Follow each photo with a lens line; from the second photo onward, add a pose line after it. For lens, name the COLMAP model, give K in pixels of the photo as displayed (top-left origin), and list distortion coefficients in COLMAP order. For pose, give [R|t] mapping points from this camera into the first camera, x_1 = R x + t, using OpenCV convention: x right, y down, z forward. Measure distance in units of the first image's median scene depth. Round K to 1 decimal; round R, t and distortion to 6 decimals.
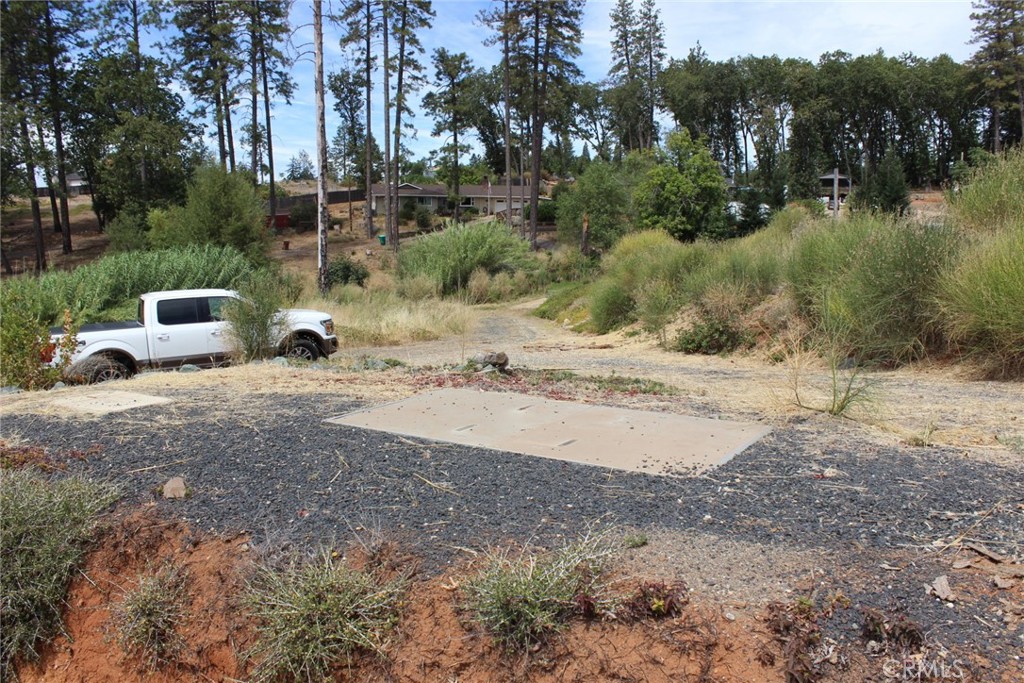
lens RADIAL K [[851.8, 0, 516.9], [0, 851.8, 340.9], [0, 0, 1]] dist [-0.172764, 0.147816]
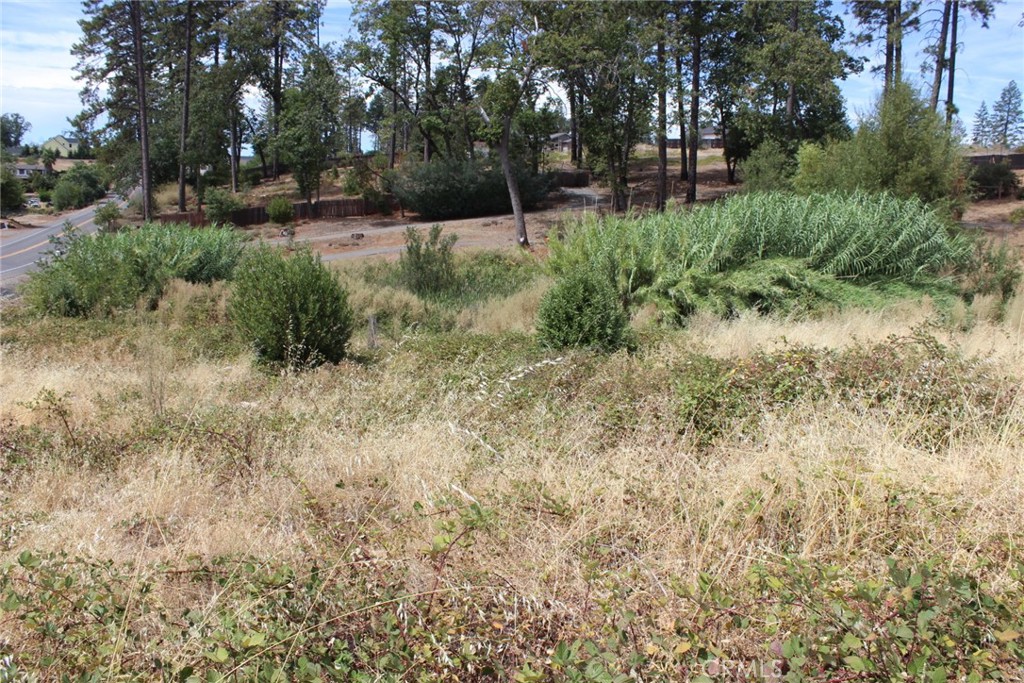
lens RADIAL K [[851.8, 0, 516.9], [0, 851.8, 340.9], [0, 0, 1]] dist [-0.172764, 0.147816]
pose [[0.759903, 0.152637, -0.631862, -0.092322], [-0.133258, 0.987976, 0.078401, -0.006536], [0.636231, 0.024623, 0.771106, 0.179661]]
